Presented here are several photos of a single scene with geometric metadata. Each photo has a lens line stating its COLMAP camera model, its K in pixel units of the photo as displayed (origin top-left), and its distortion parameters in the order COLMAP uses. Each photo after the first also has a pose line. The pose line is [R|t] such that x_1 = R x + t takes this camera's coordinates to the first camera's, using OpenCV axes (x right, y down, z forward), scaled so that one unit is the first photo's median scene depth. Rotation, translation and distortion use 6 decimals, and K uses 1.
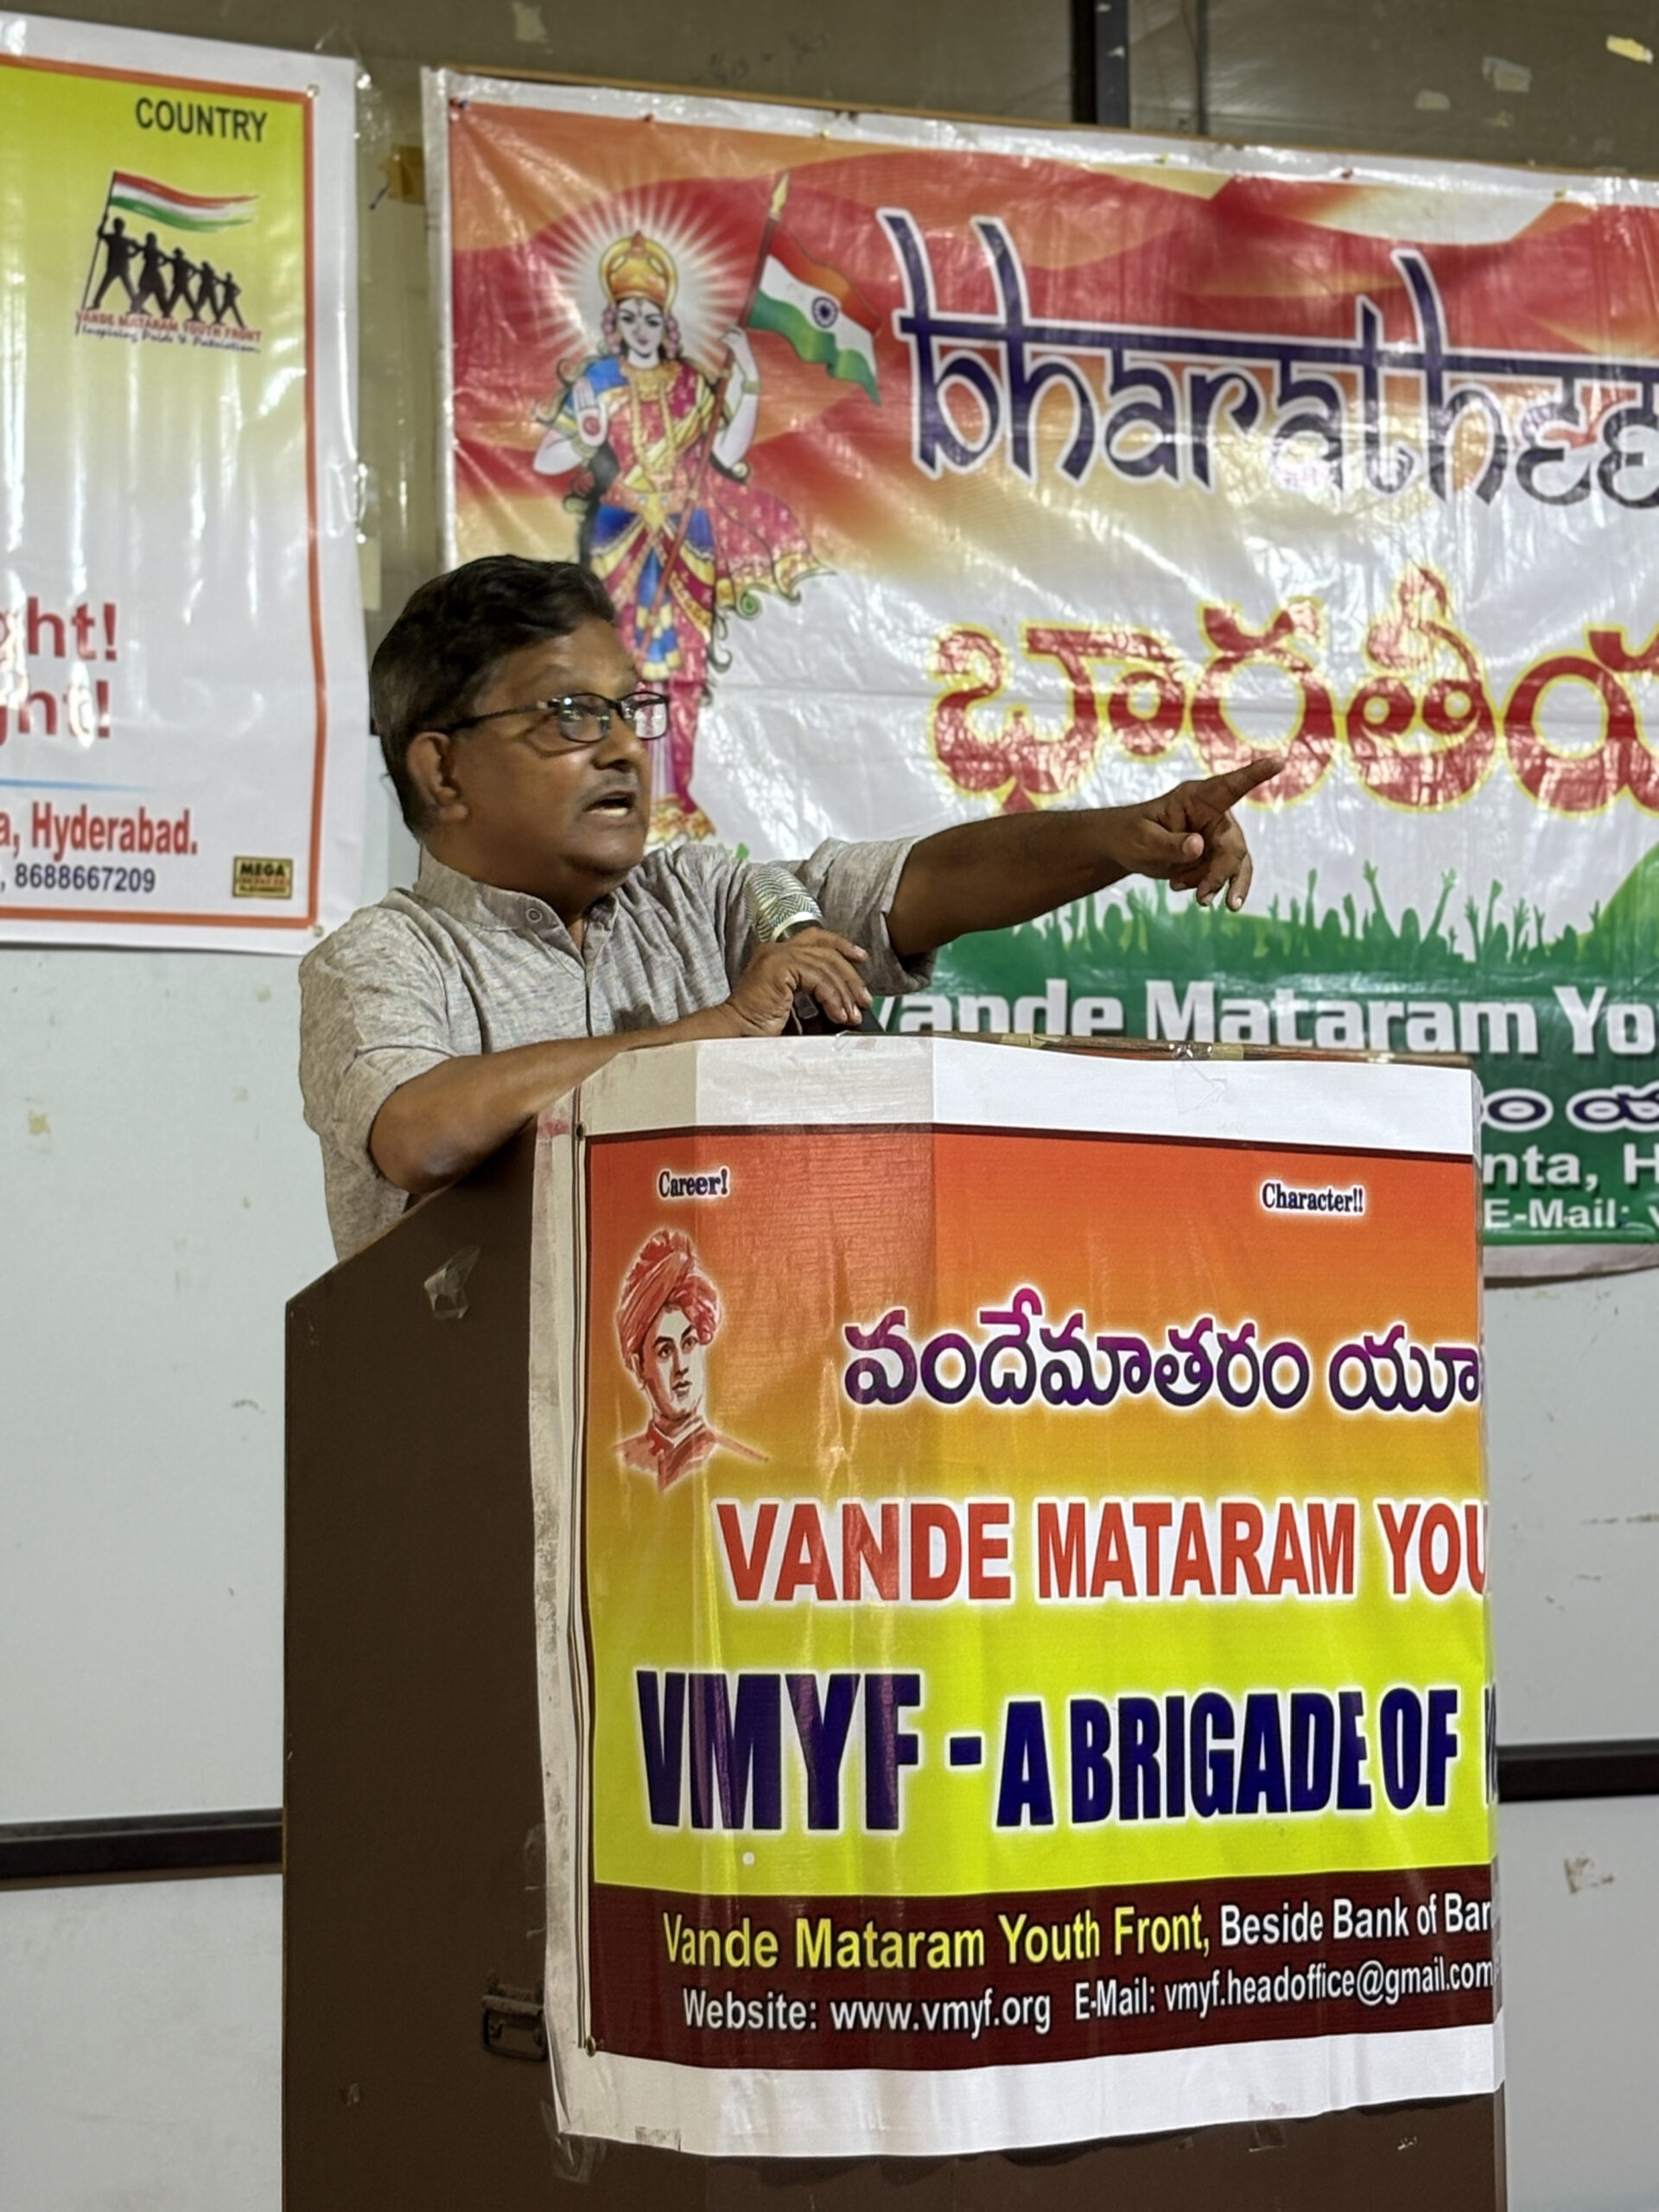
lens RADIAL K [[5111.4, 0, 829.5], [0, 5111.4, 1106.0], [0, 0, 1]] dist [0.194148, -0.235209]
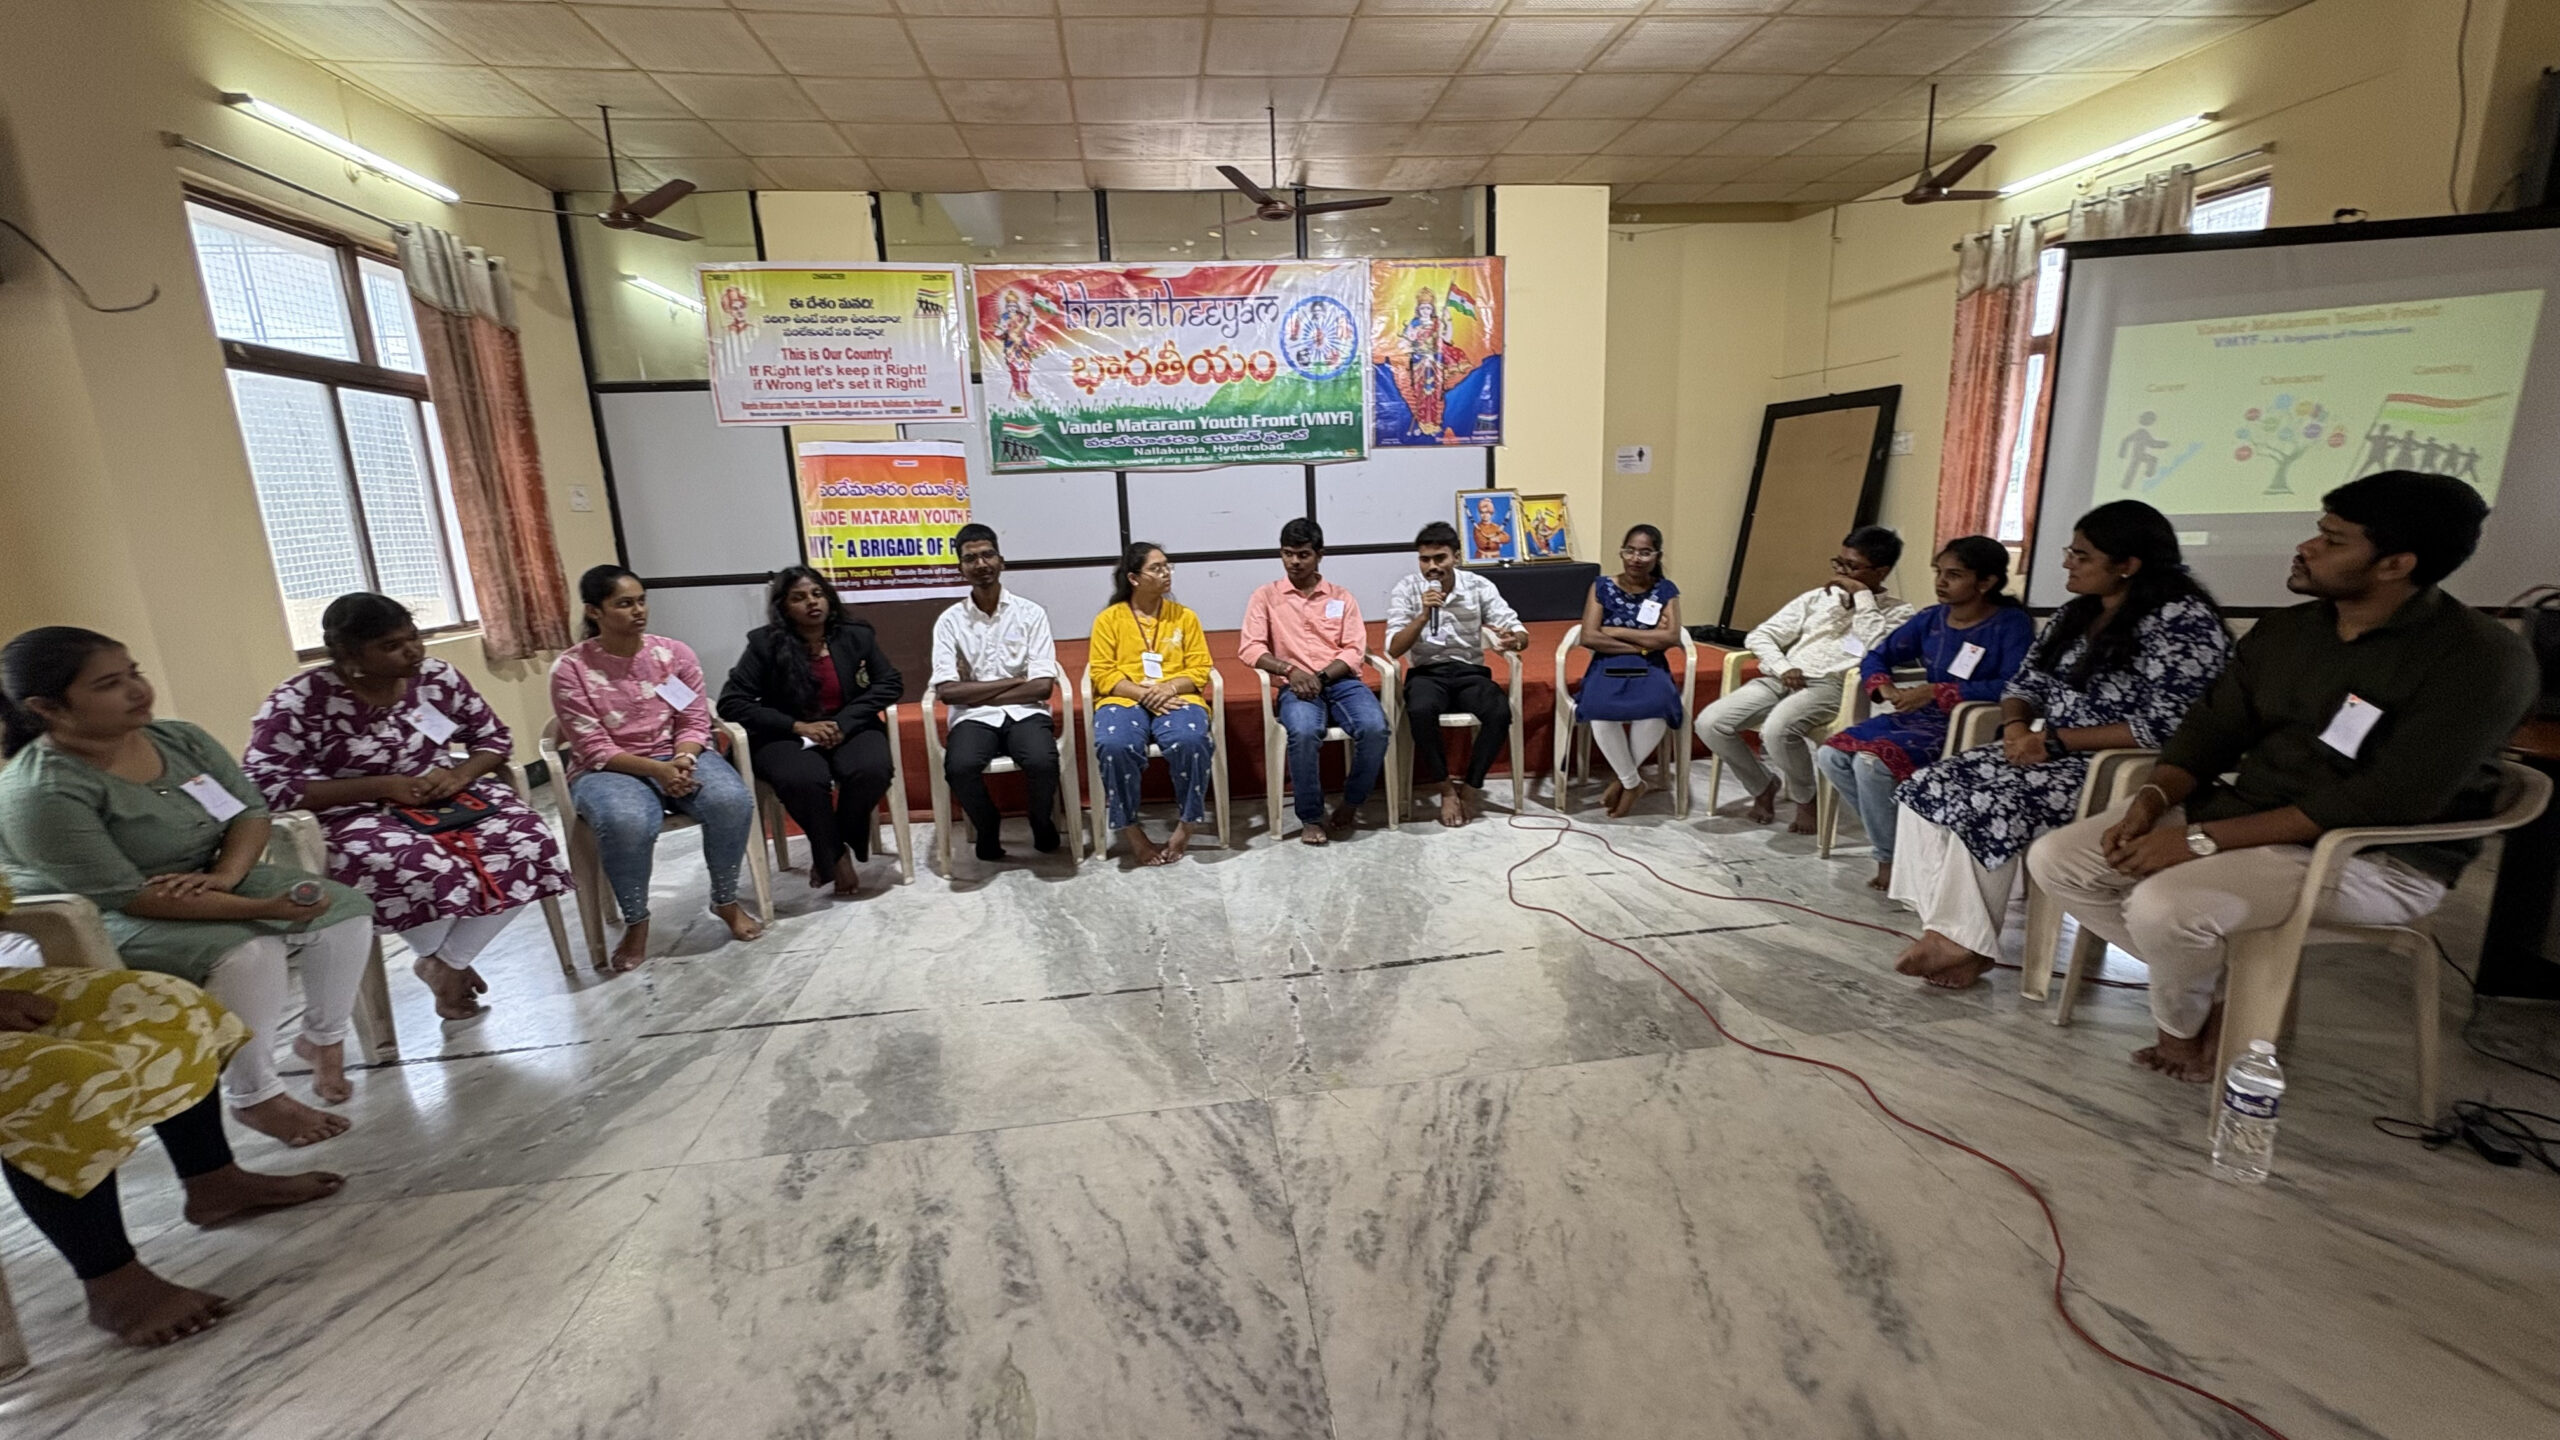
lens RADIAL K [[1029.1, 0, 1280.0], [0, 1029.1, 720.0], [0, 0, 1]] dist [-0.002608, 0.000033]
pose [[0.960512, 0.037665, -0.275676, 0.574385], [0.037576, 0.964159, 0.262652, 0.004203], [0.275688, -0.262639, 0.924671, -0.113778]]
